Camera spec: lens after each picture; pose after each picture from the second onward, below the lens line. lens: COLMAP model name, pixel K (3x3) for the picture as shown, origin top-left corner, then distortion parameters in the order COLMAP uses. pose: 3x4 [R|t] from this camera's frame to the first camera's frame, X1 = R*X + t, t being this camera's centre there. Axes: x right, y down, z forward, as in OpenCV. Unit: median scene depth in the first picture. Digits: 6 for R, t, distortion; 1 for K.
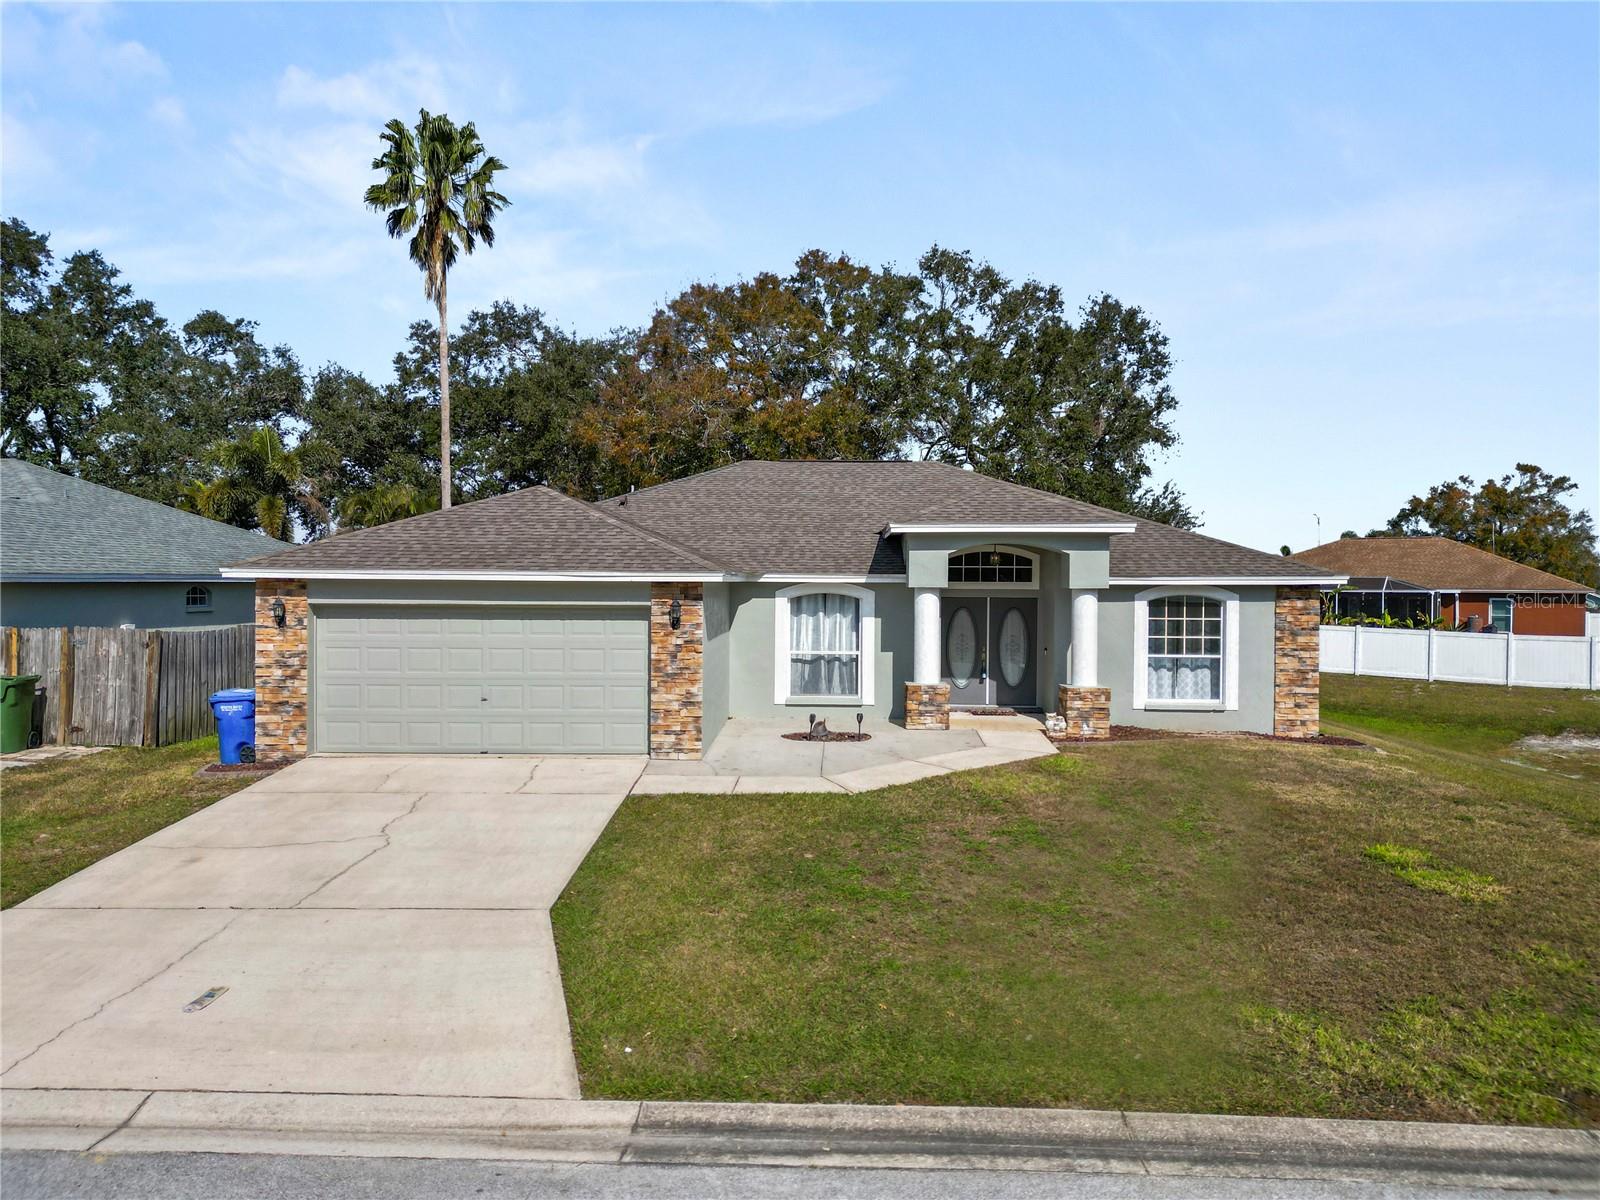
lens RADIAL K [[1122.8, 0, 800.0], [0, 1122.8, 600.0], [0, 0, 1]] dist [0.081655, -0.081465]
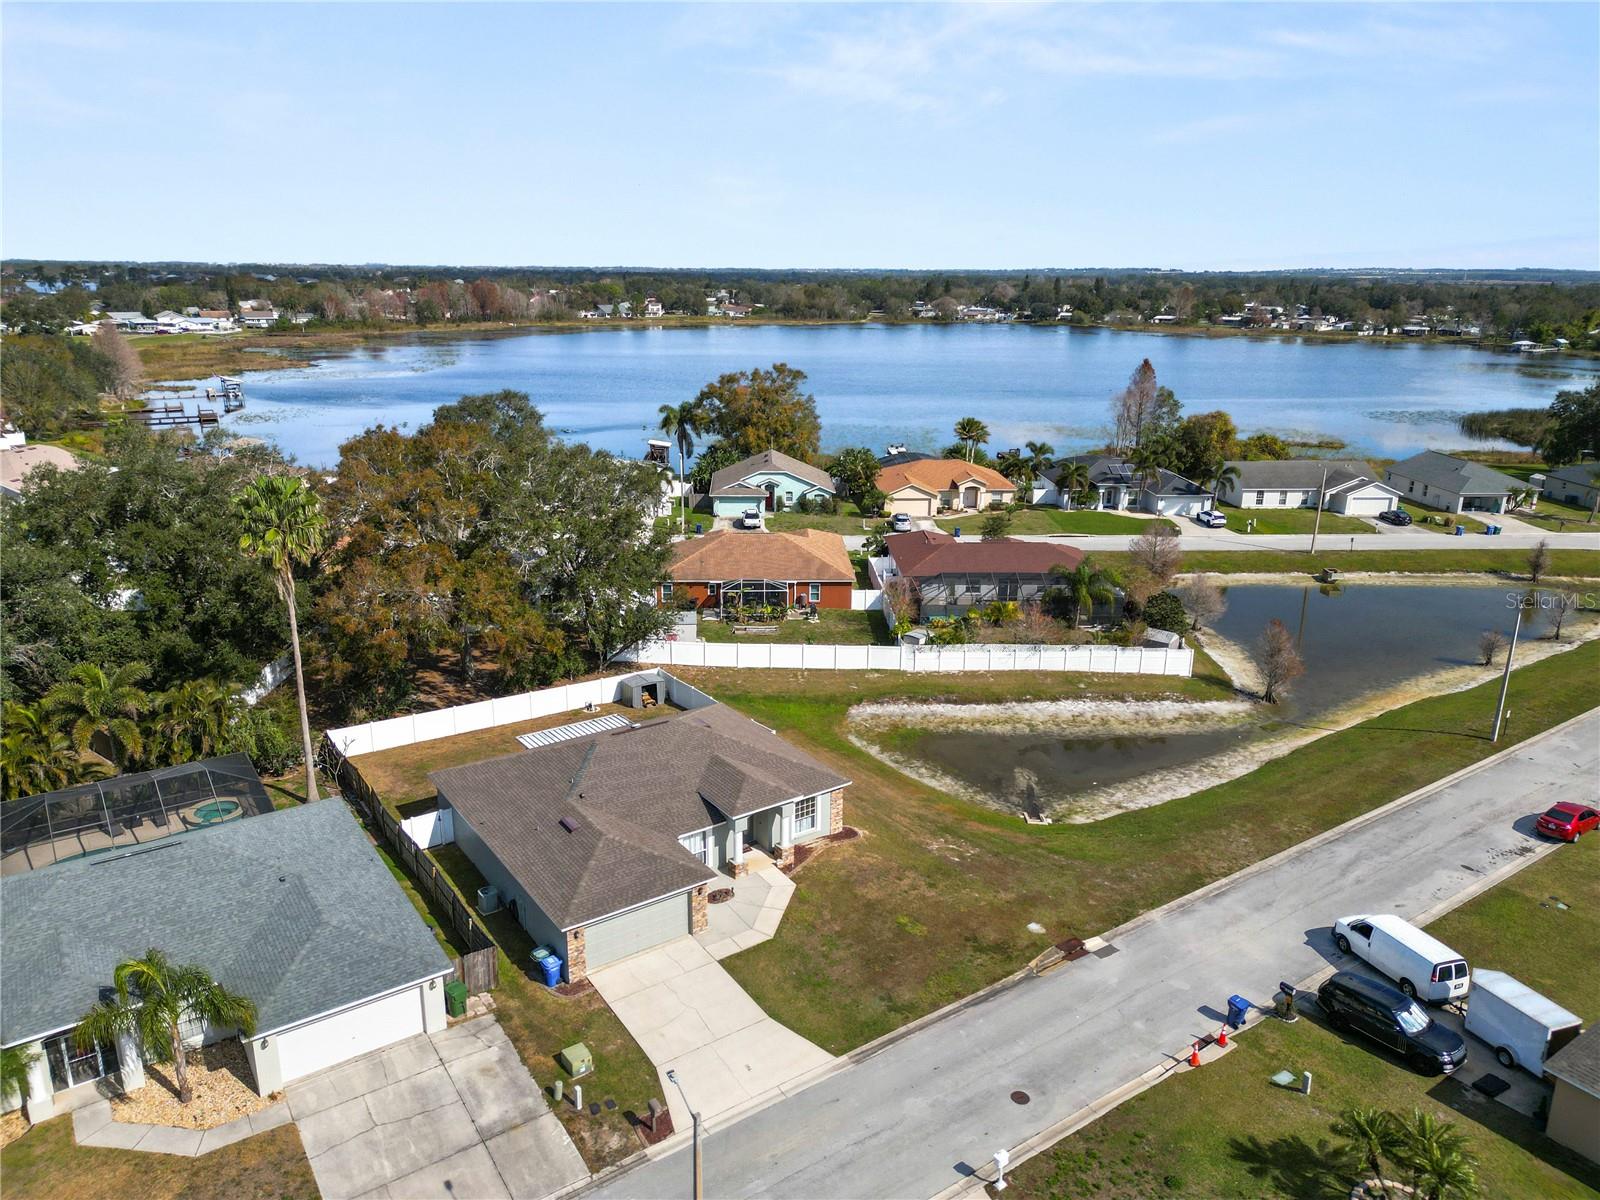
lens RADIAL K [[1117.8, 0, 800.0], [0, 1117.8, 600.0], [0, 0, 1]] dist [0.123578, -0.137460]
pose [[0.802869, -0.171211, 0.571042, -1.270807], [0.009825, 0.961543, 0.274479, -1.335058], [-0.596075, -0.214760, 0.773675, -1.134641]]
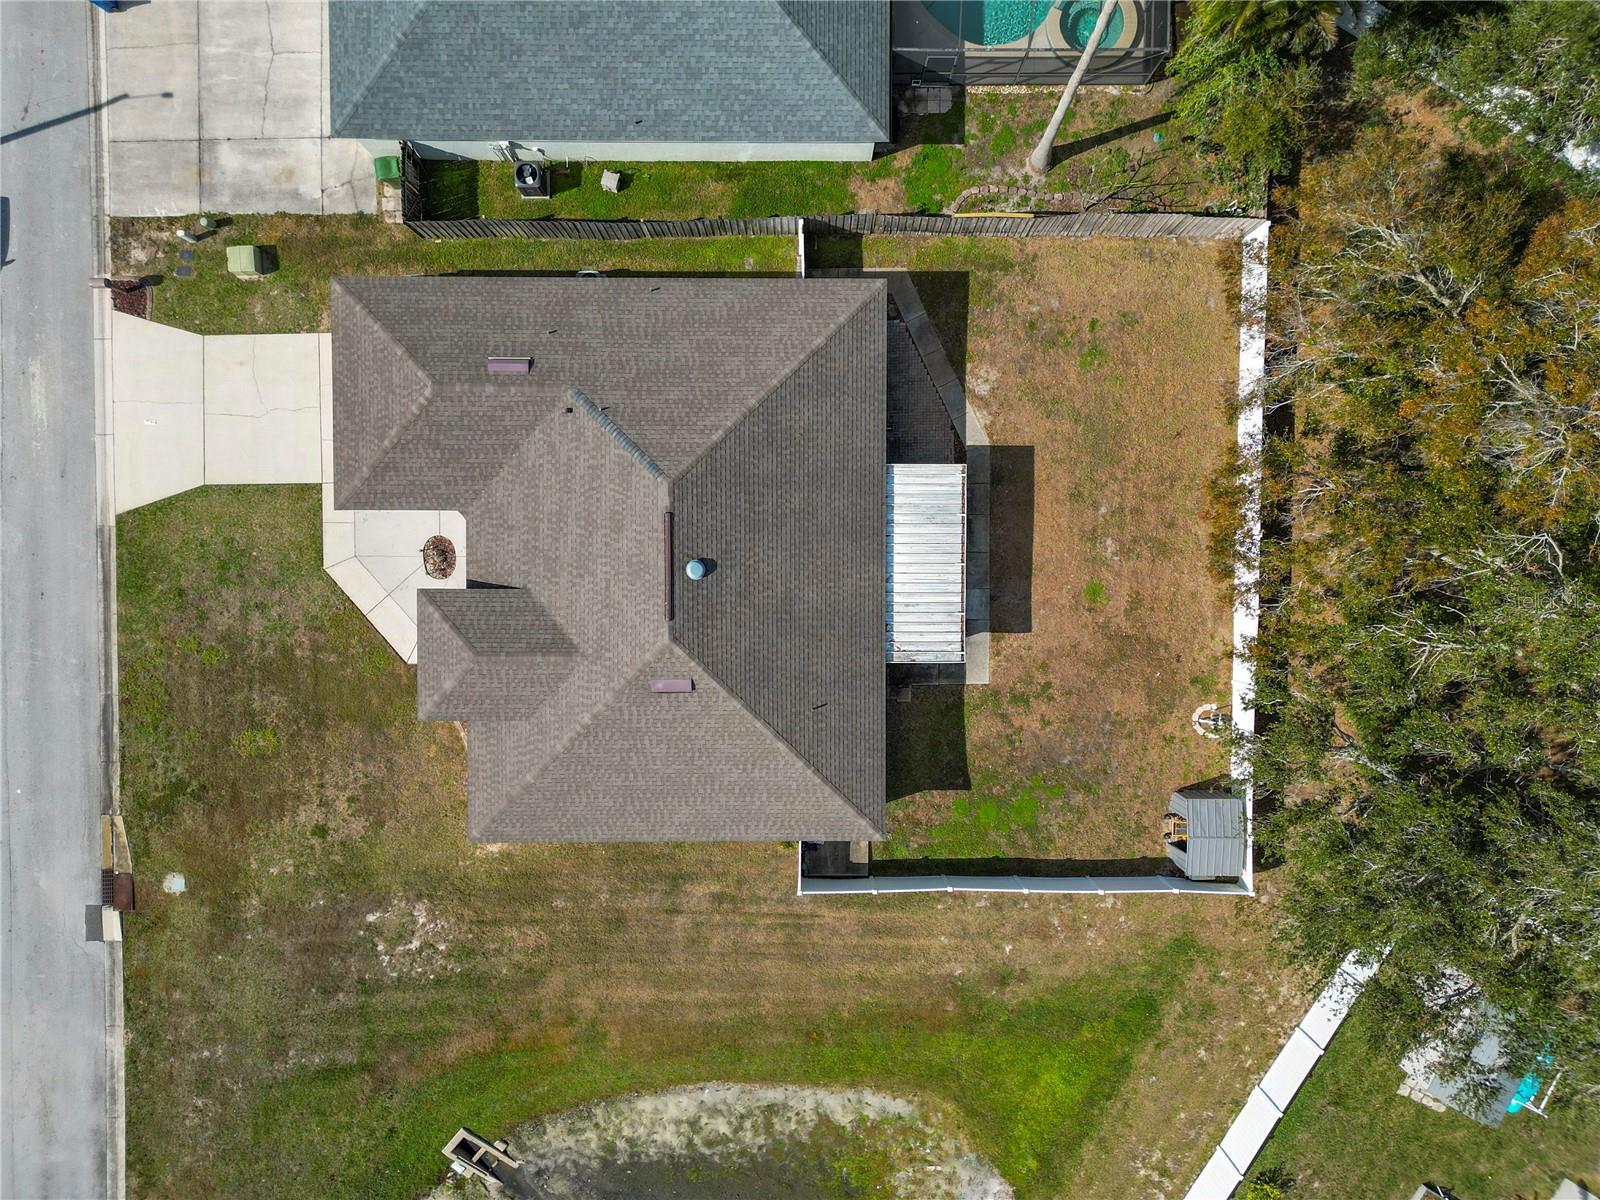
lens RADIAL K [[1117.8, 0, 800.0], [0, 1117.8, 600.0], [0, 0, 1]] dist [0.123578, -0.137460]
pose [[0.031535, 0.999374, 0.016028, 0.085190], [-0.016028, -0.015529, 0.999751, -1.909754], [0.999374, -0.031784, 0.015529, 1.566978]]
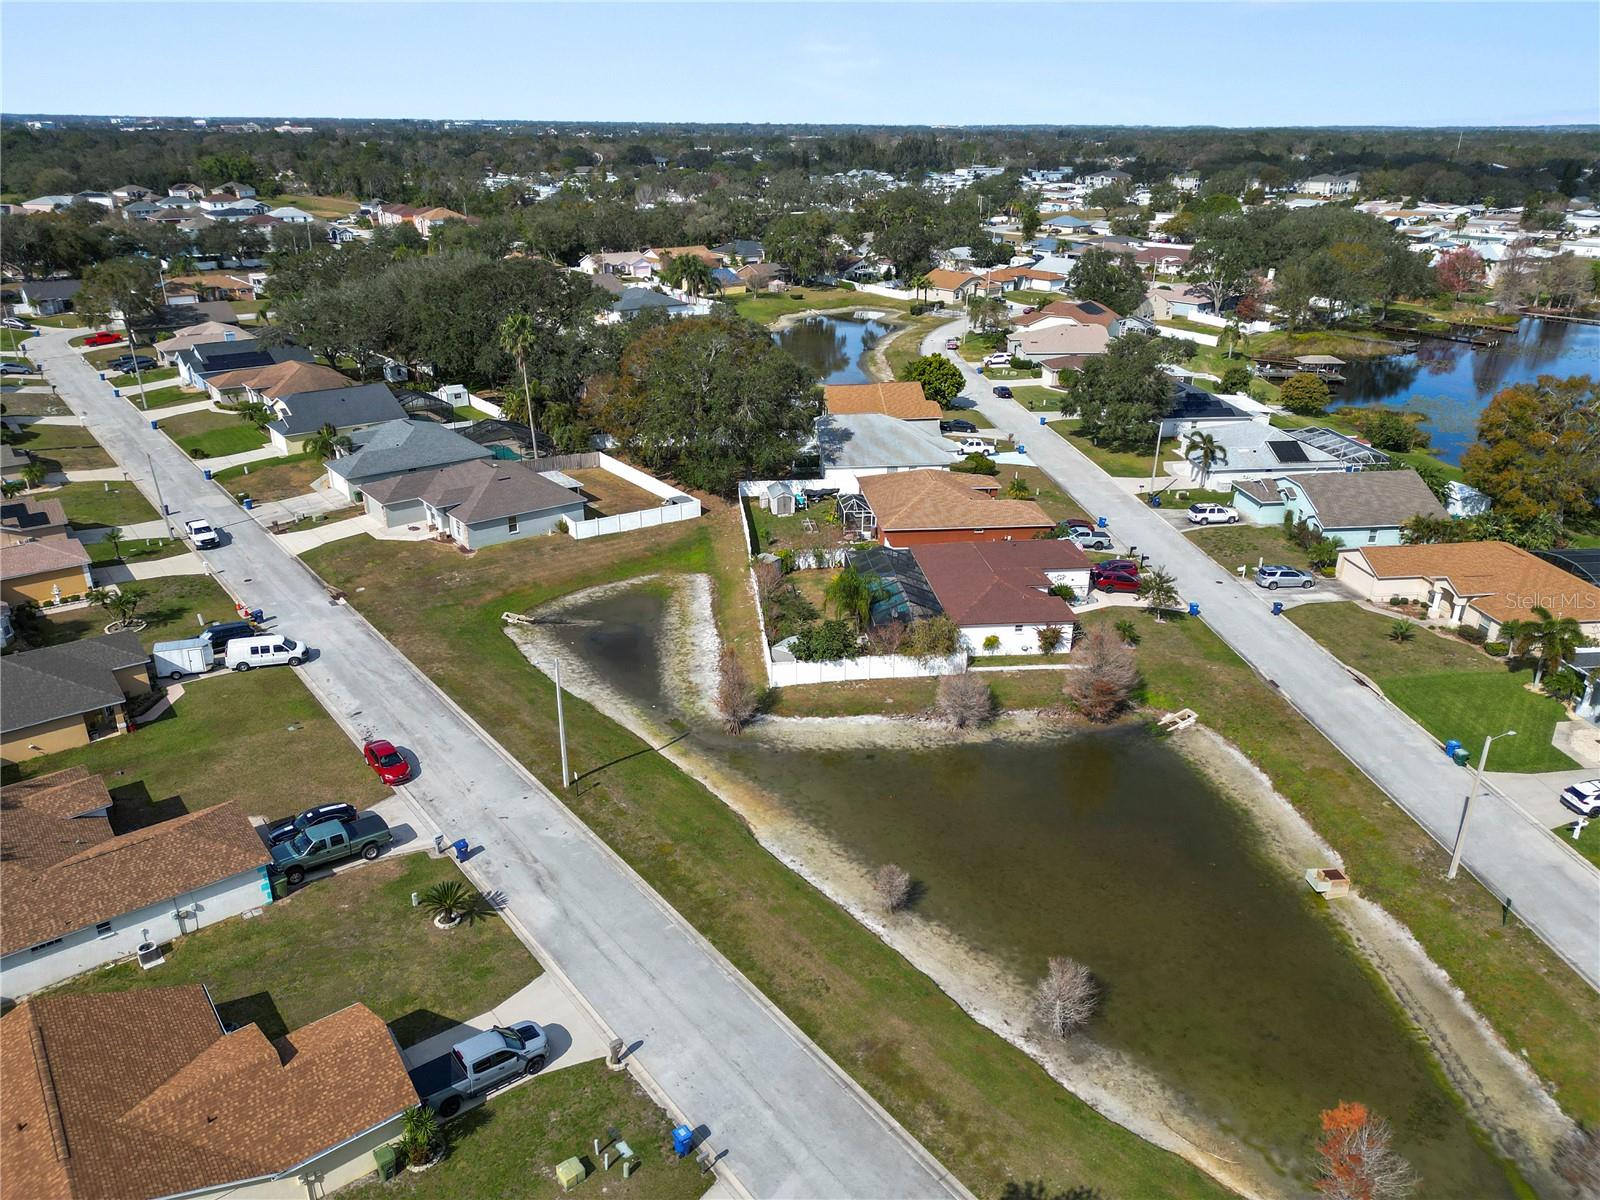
lens RADIAL K [[1122.8, 0, 800.0], [0, 1122.8, 600.0], [0, 0, 1]] dist [0.081655, -0.081465]
pose [[0.645676, 0.296044, -0.703890, 5.721685], [-0.016121, 0.926869, 0.375038, -1.831896], [0.763441, -0.230805, 0.603230, -1.205642]]
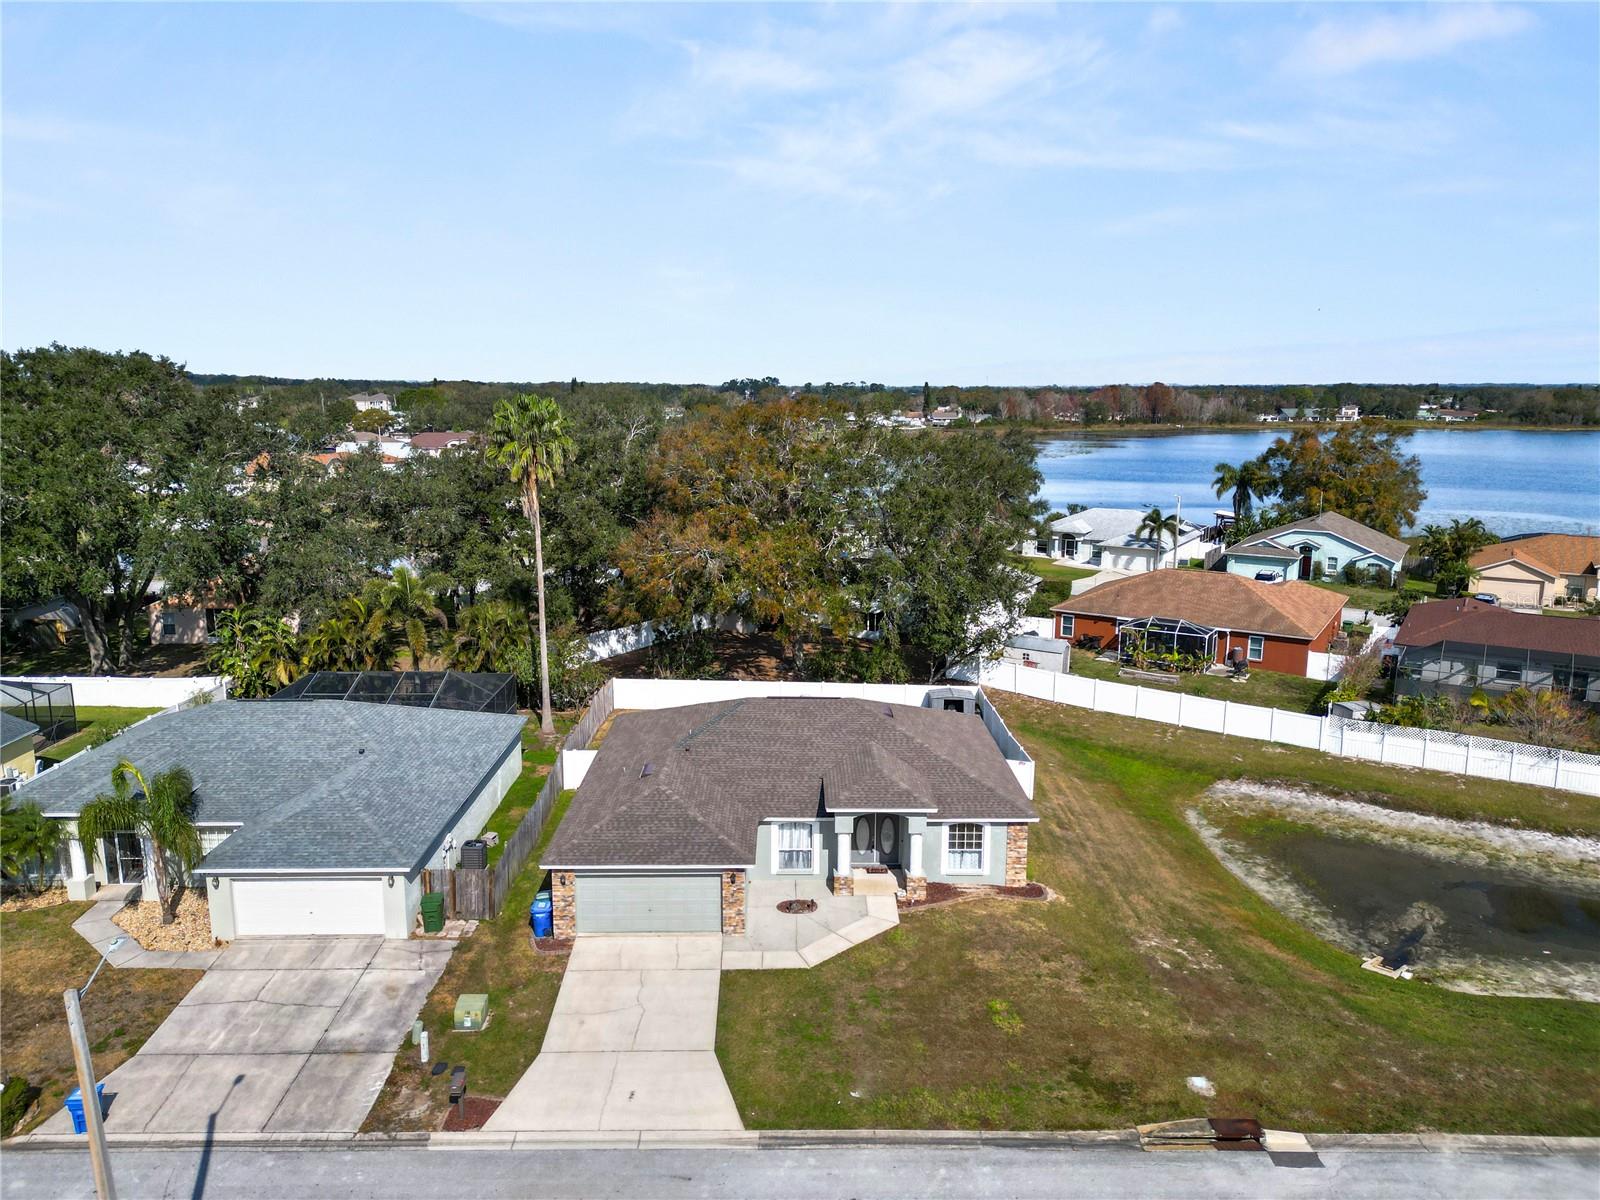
lens RADIAL K [[1122.8, 0, 800.0], [0, 1122.8, 600.0], [0, 0, 1]] dist [0.081655, -0.081465]
pose [[0.999074, -0.012268, 0.041246, -0.053189], [0.005023, 0.985193, 0.171374, -0.822407], [-0.042737, -0.171008, 0.984342, -1.043648]]
